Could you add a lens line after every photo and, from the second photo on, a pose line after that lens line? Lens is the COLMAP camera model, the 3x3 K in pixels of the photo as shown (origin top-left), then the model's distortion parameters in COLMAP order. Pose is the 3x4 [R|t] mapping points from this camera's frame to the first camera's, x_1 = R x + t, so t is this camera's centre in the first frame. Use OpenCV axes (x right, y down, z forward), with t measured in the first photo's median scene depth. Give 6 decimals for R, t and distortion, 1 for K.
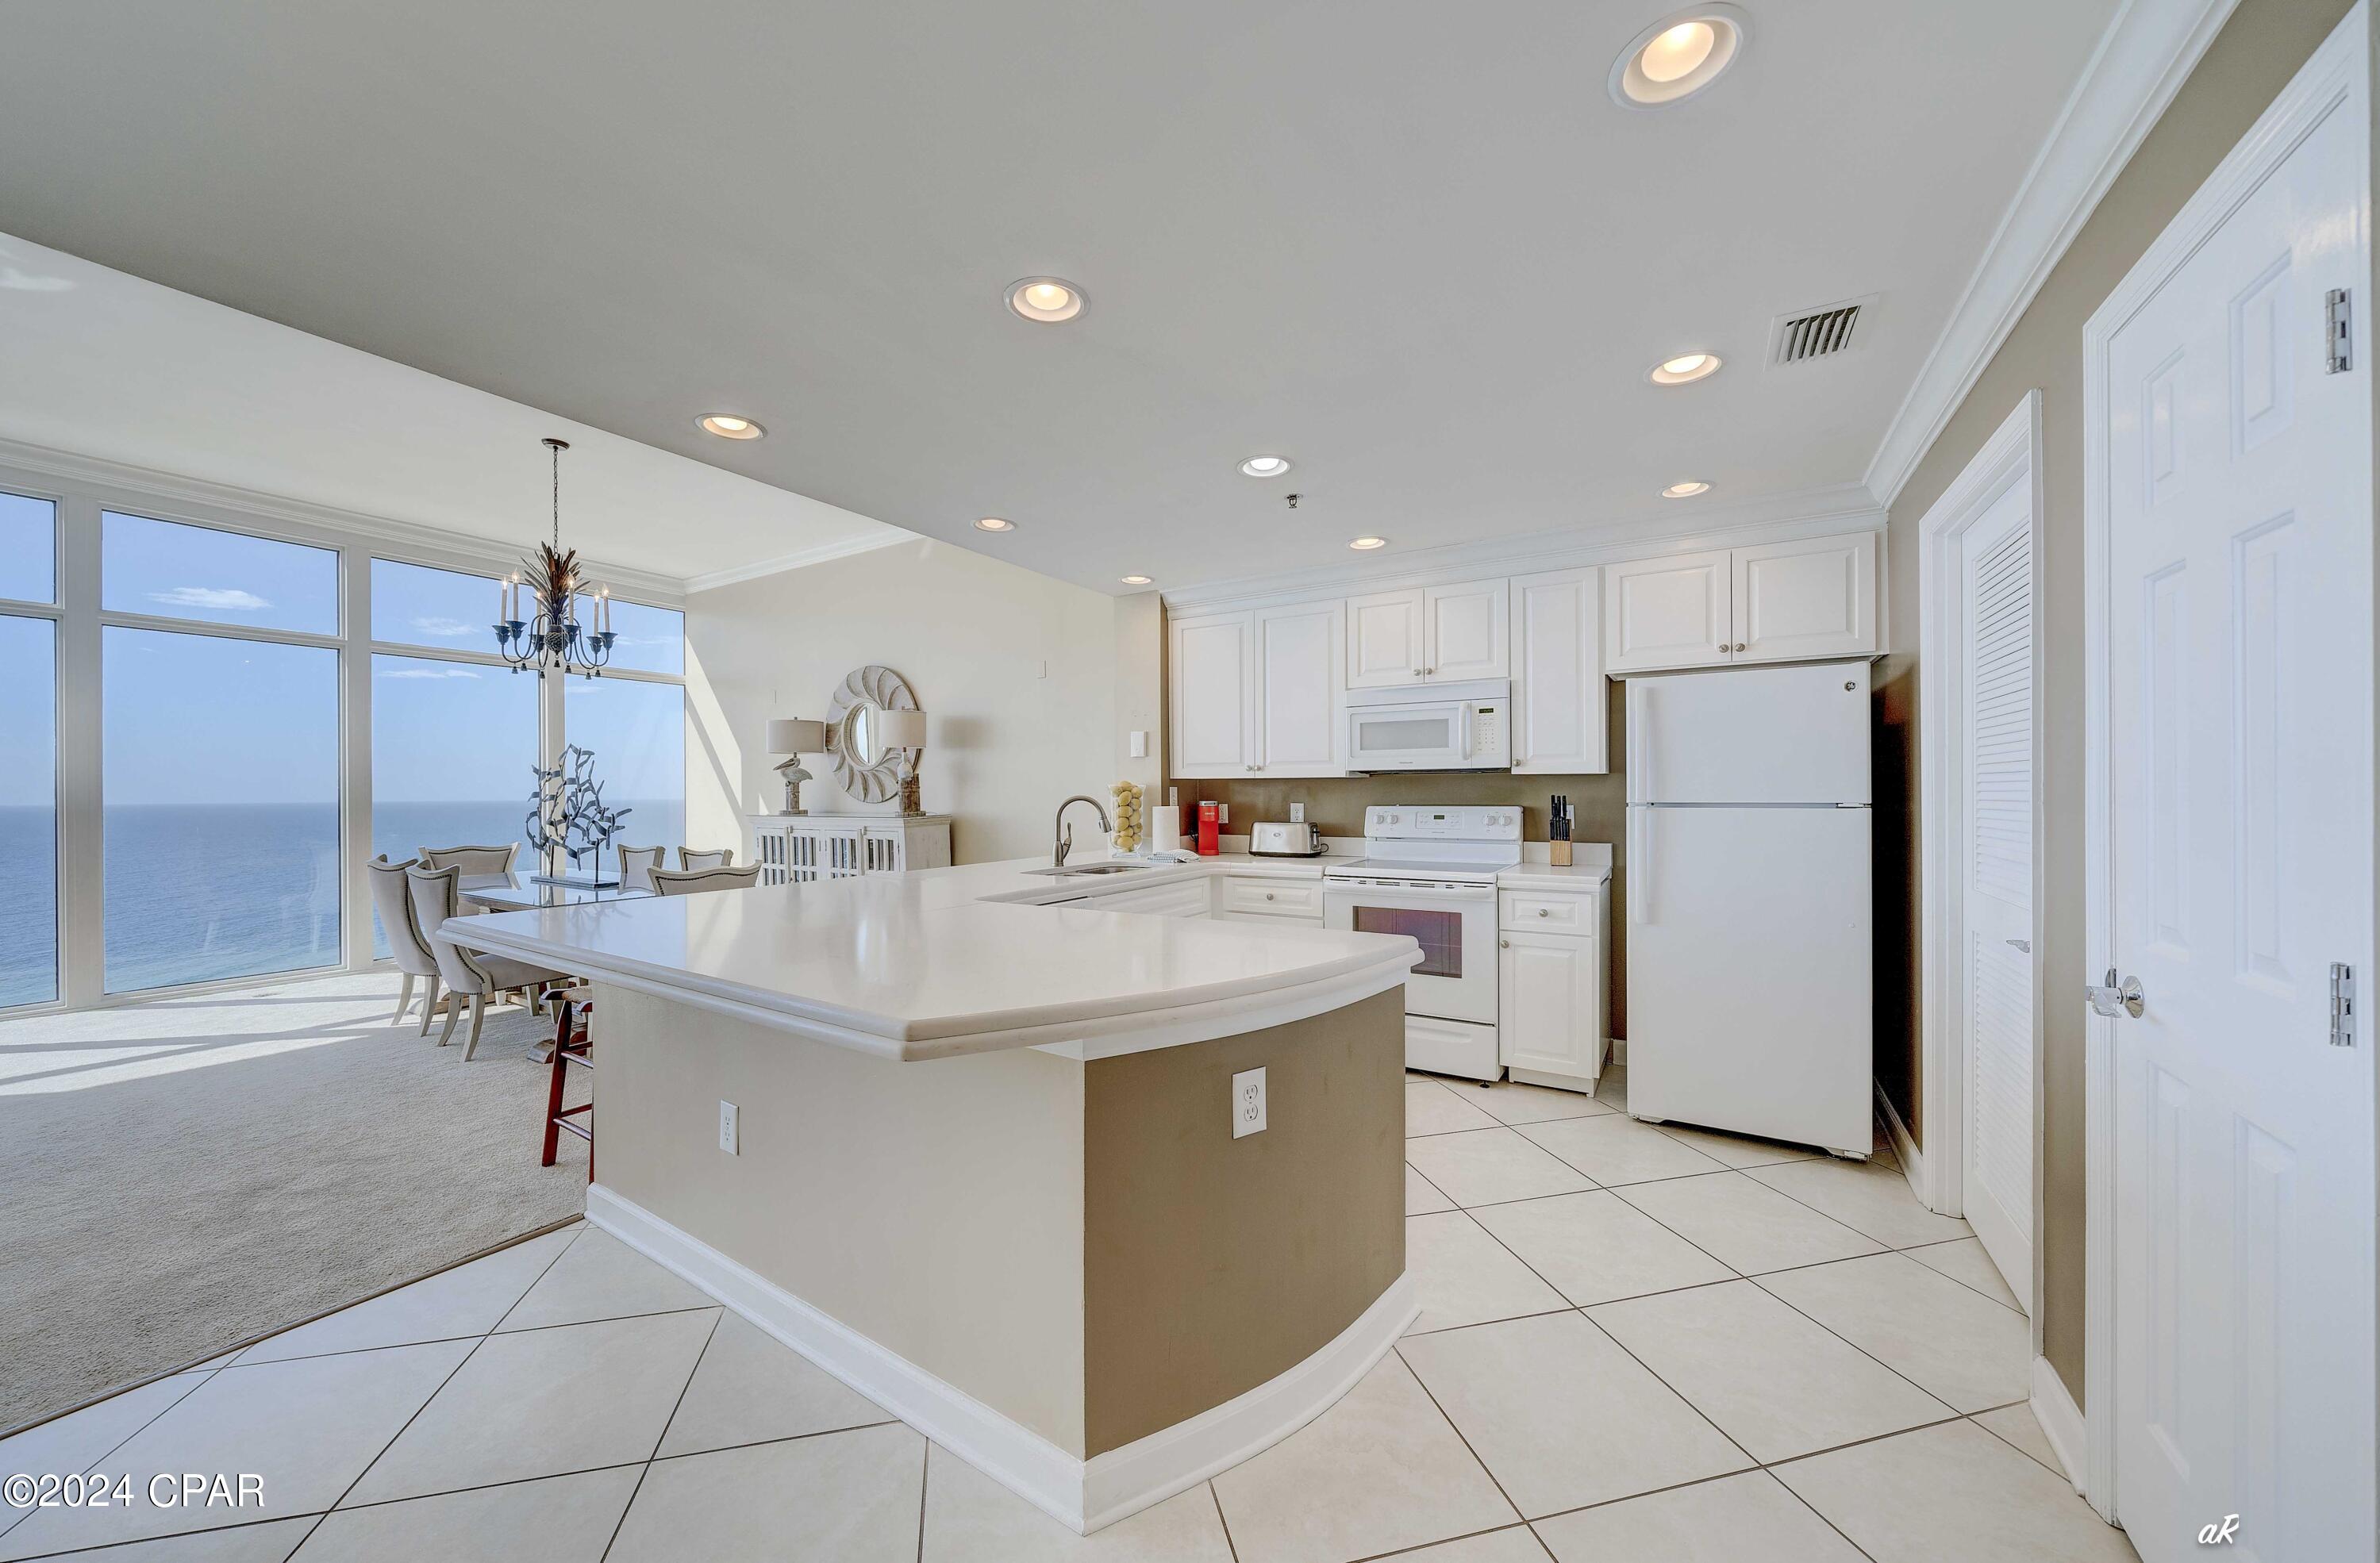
lens RADIAL K [[832.3, 0, 1175.5], [0, 832.3, 792.1], [0, 0, 1]] dist [-0.001192, -0.001137]
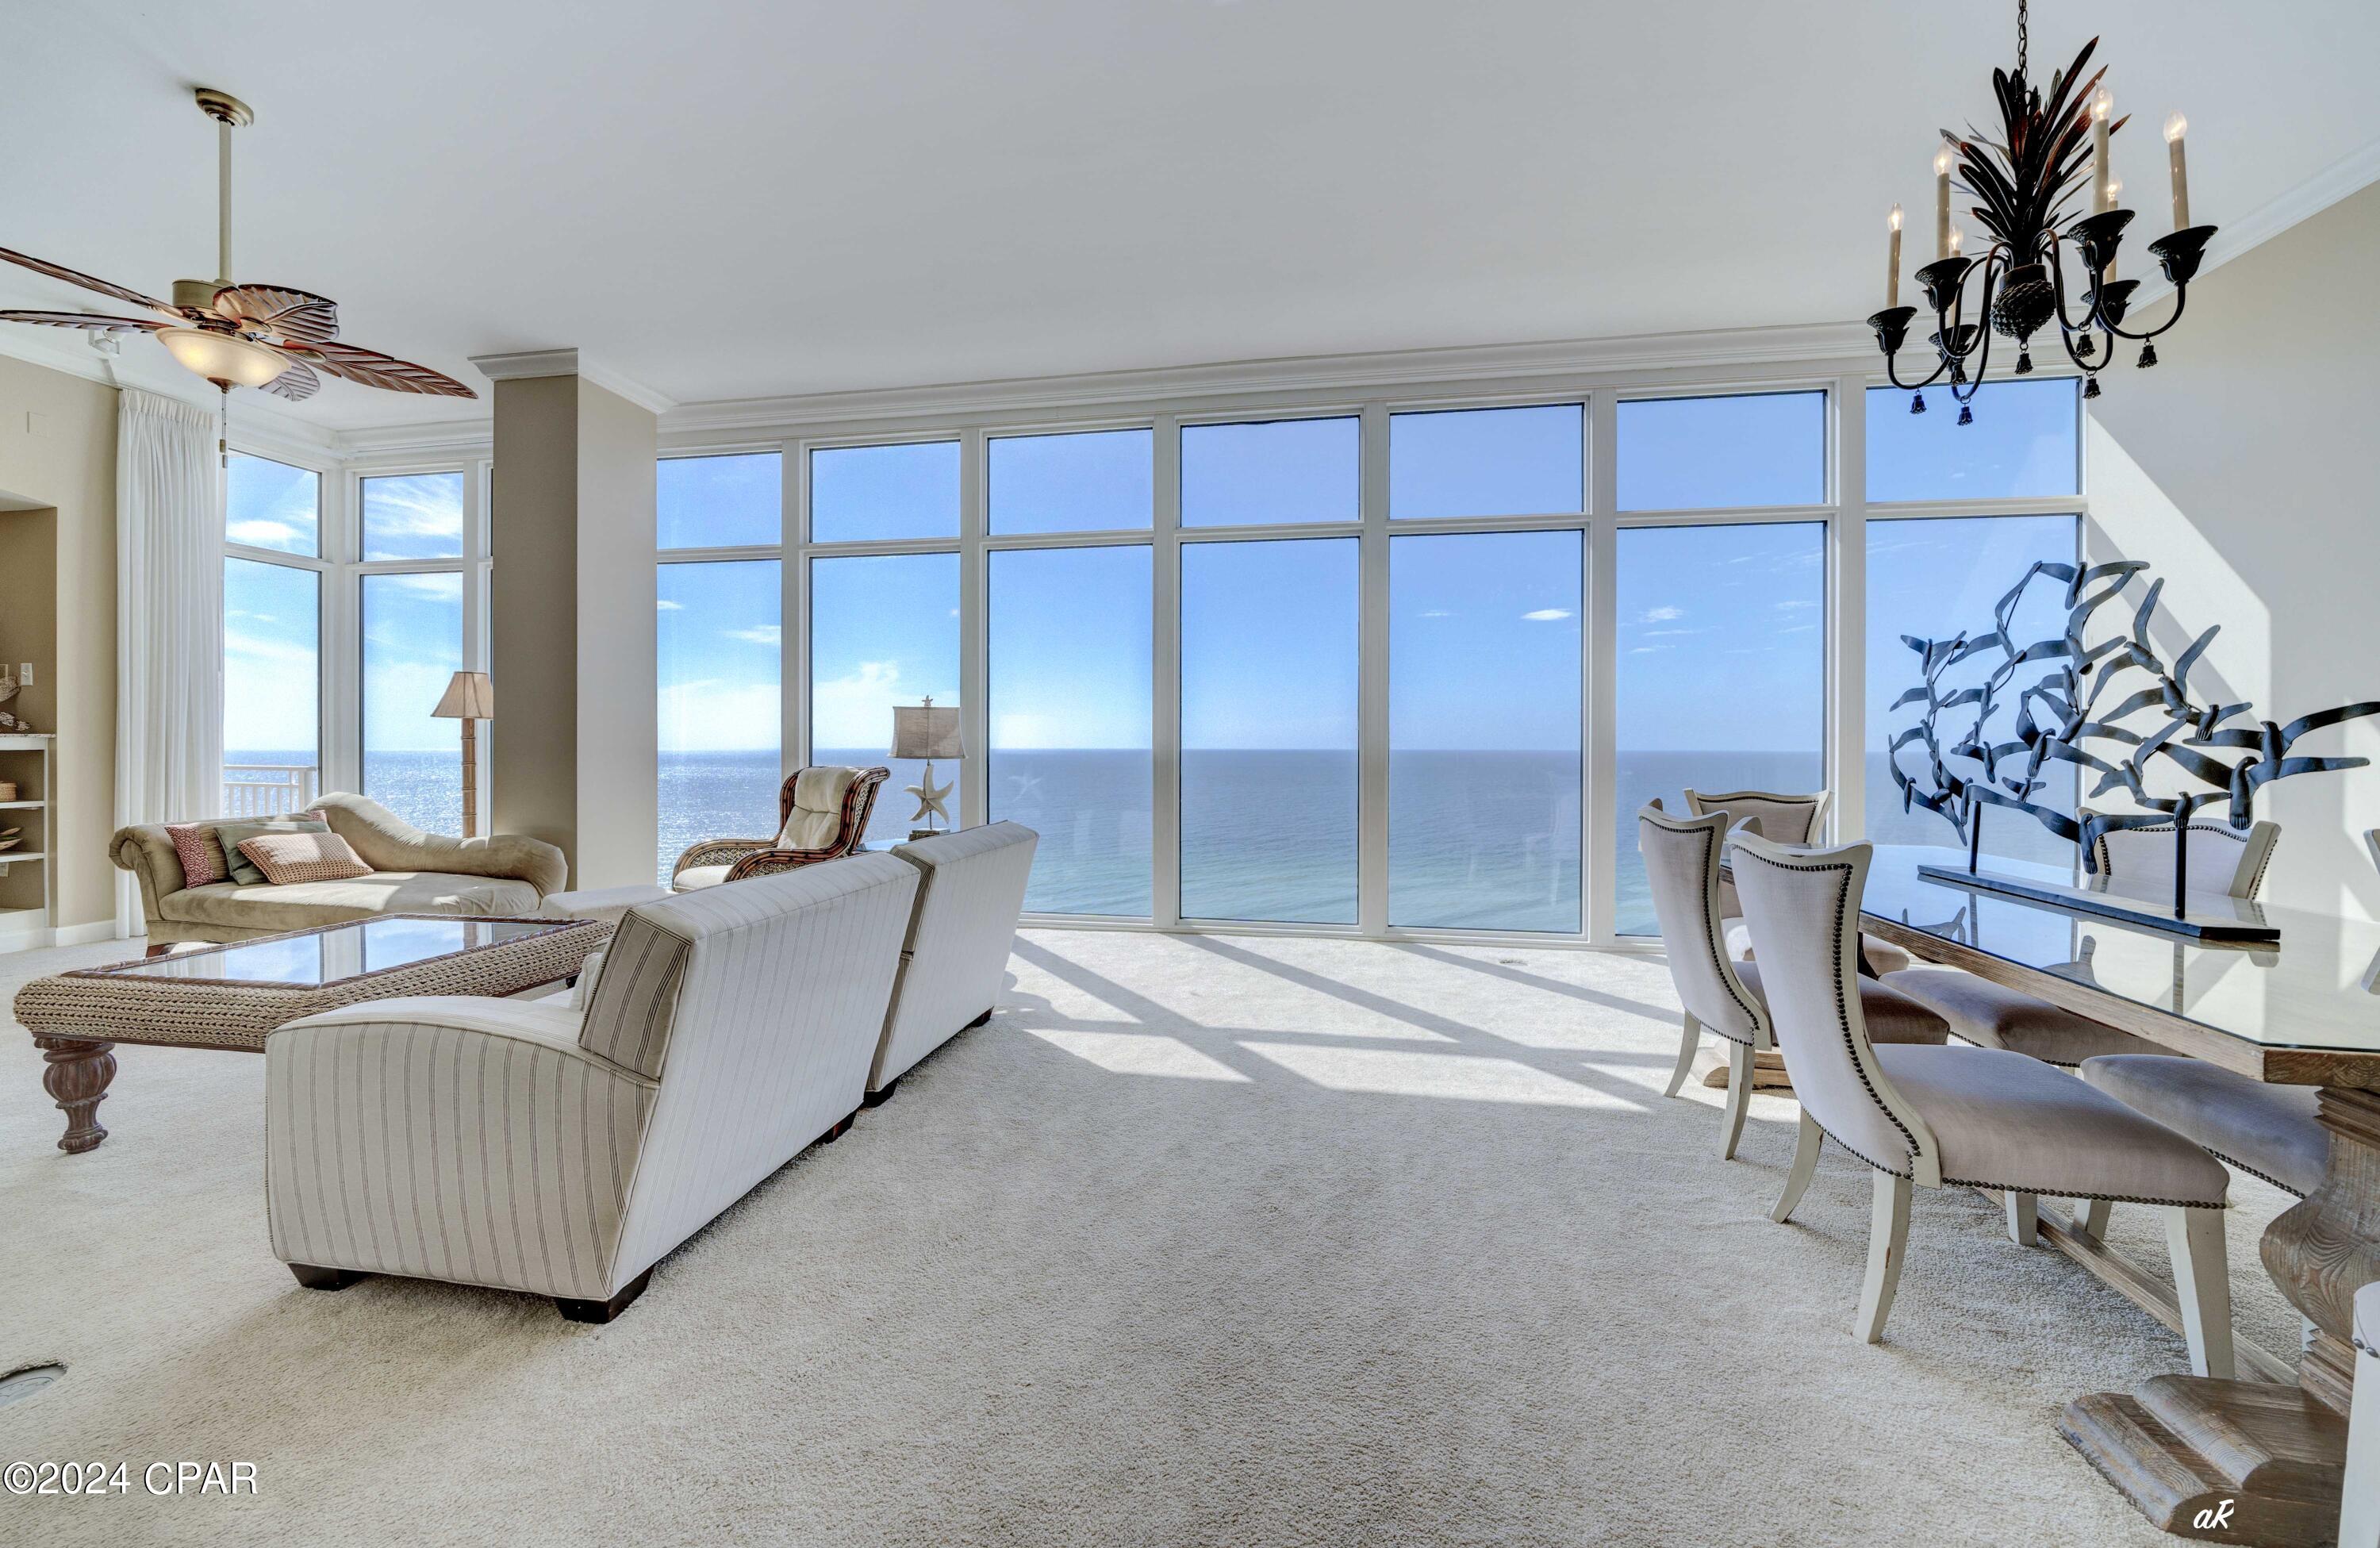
lens RADIAL K [[855.7, 0, 1206.6], [0, 855.7, 746.5], [0, 0, 1]] dist [-0.003011, 0.000054]
pose [[0.379854, 0.009224, -0.925000, -0.516931], [-0.004967, 0.999956, 0.007932, 0.034760], [0.925033, 0.001582, 0.379883, 0.477576]]
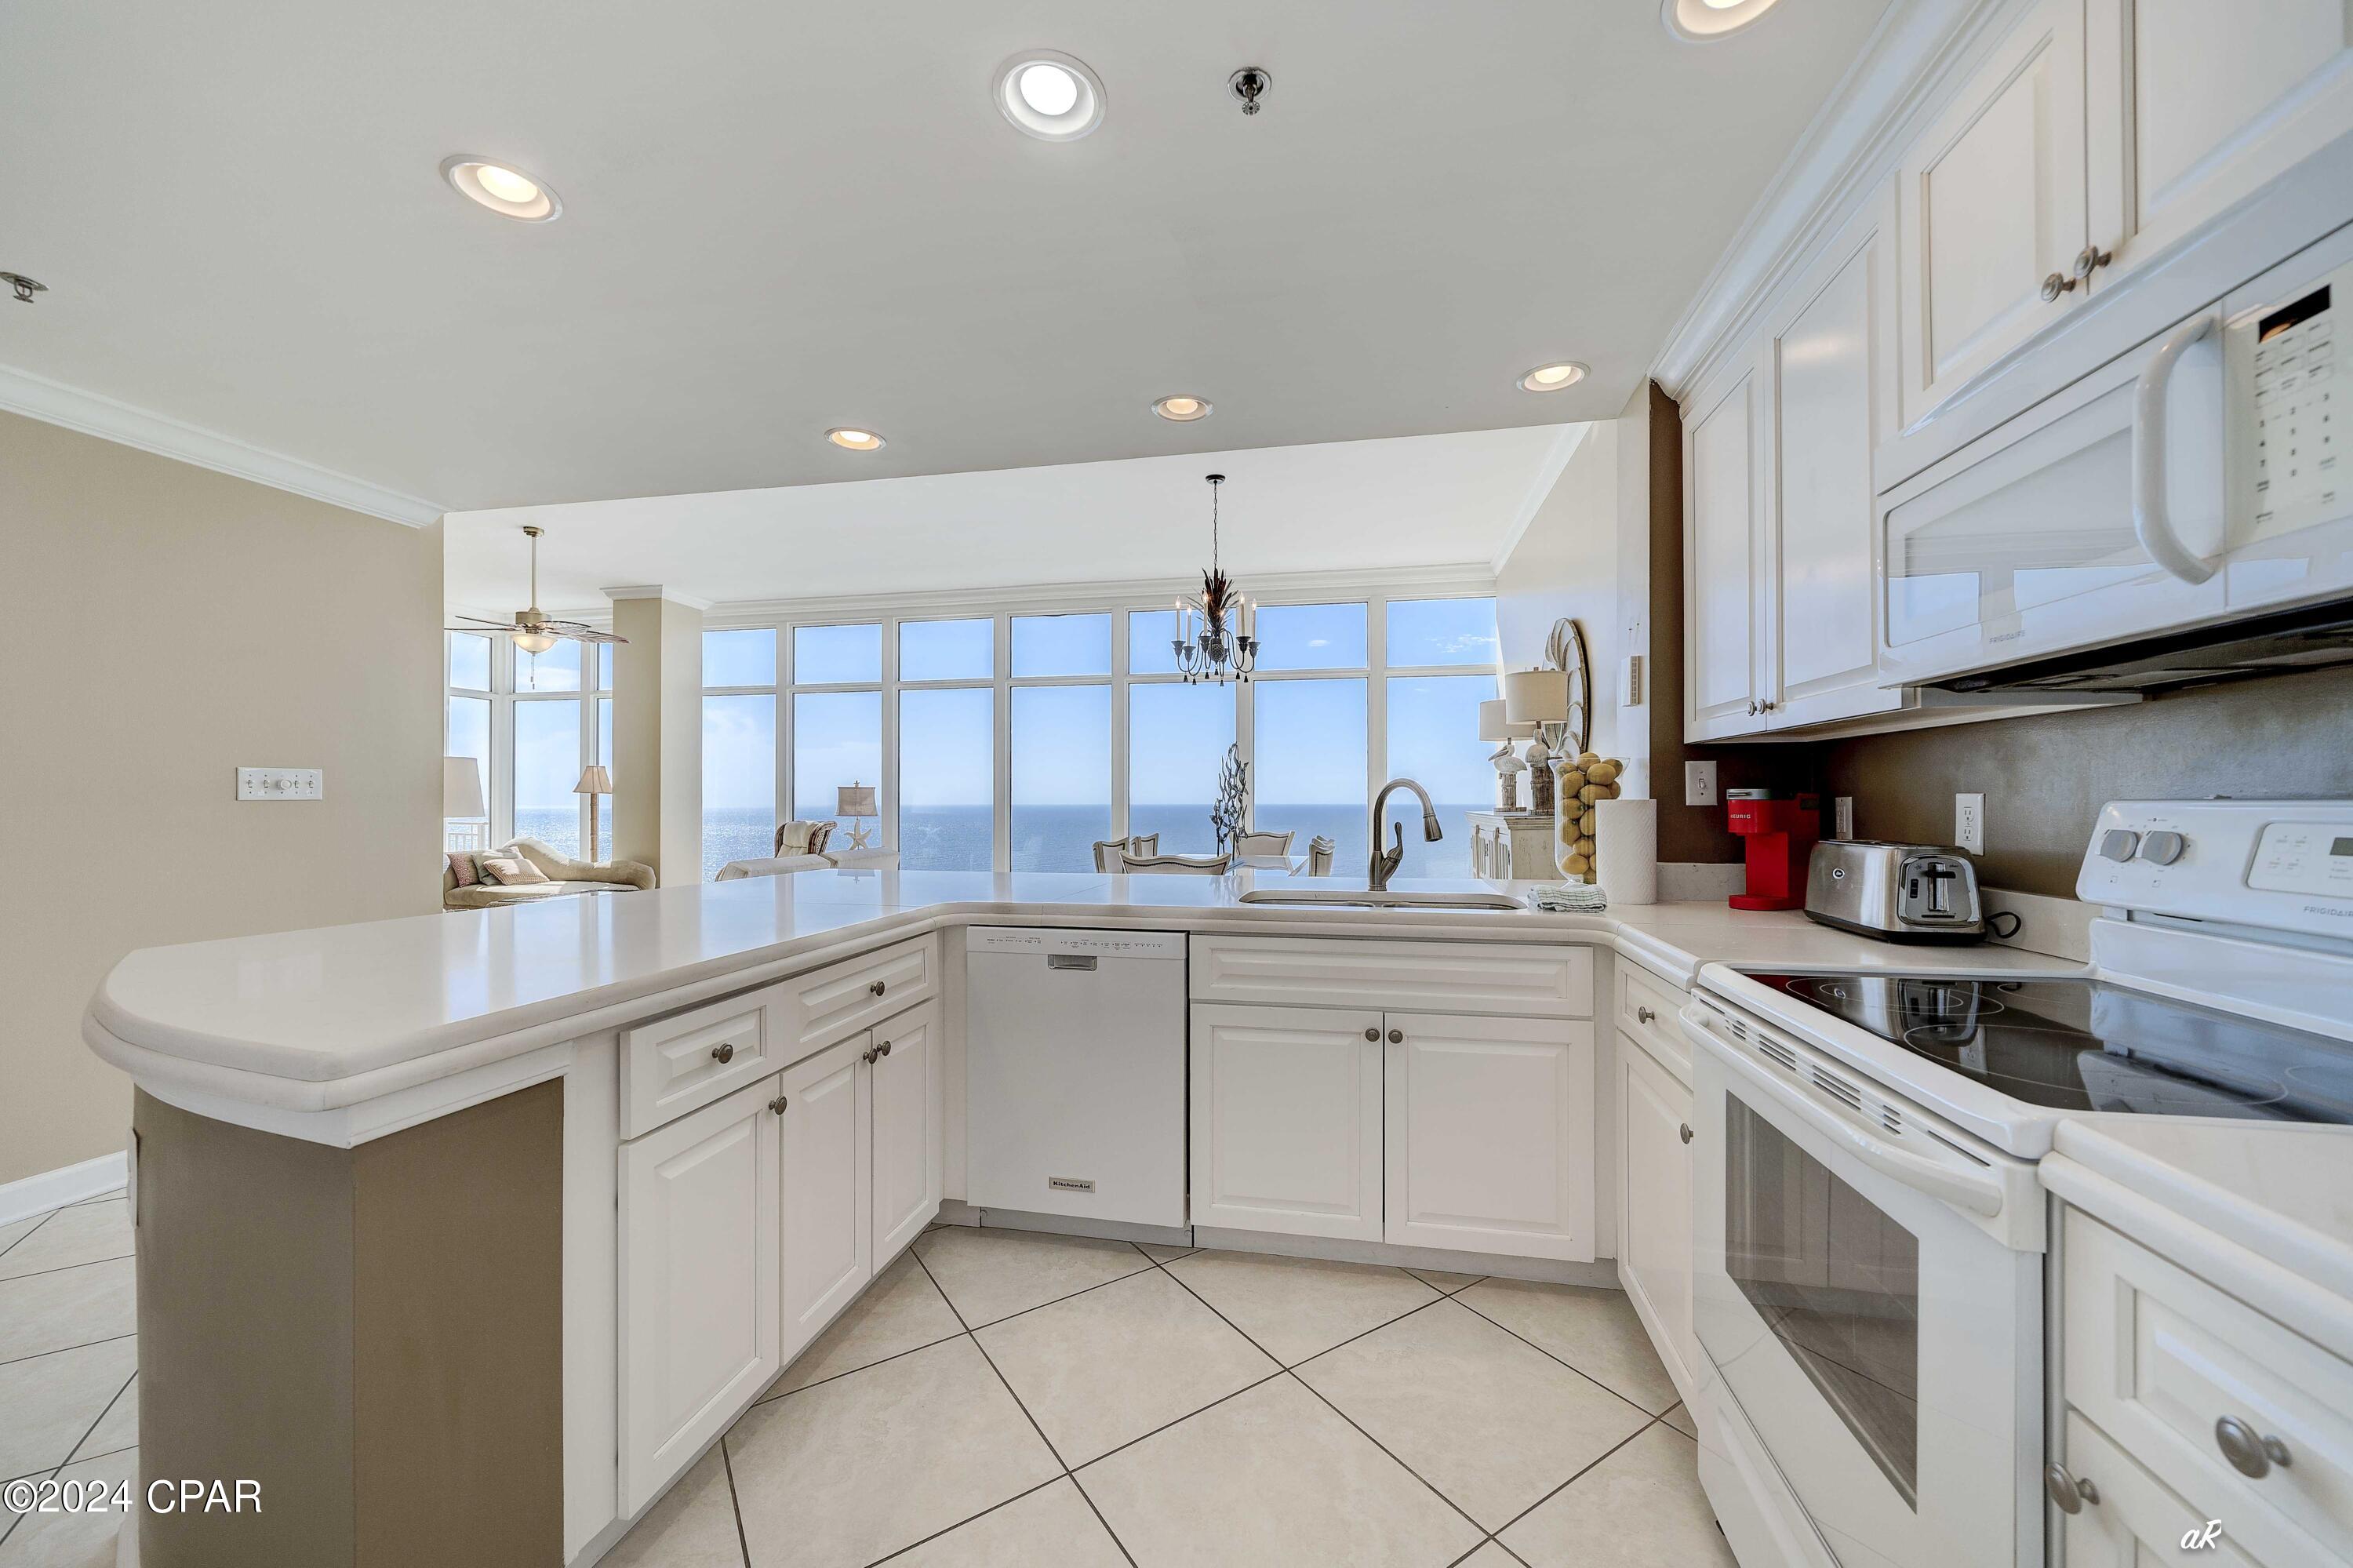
lens RADIAL K [[883.1, 0, 1186.3], [0, 883.1, 791.1], [0, 0, 1]] dist [-0.006149, 0.000070]
pose [[0.353913, -0.004030, -0.935270, 0.384989], [-0.001064, 0.999988, -0.004711, 0.014751], [0.935278, 0.002662, 0.353905, 0.546805]]
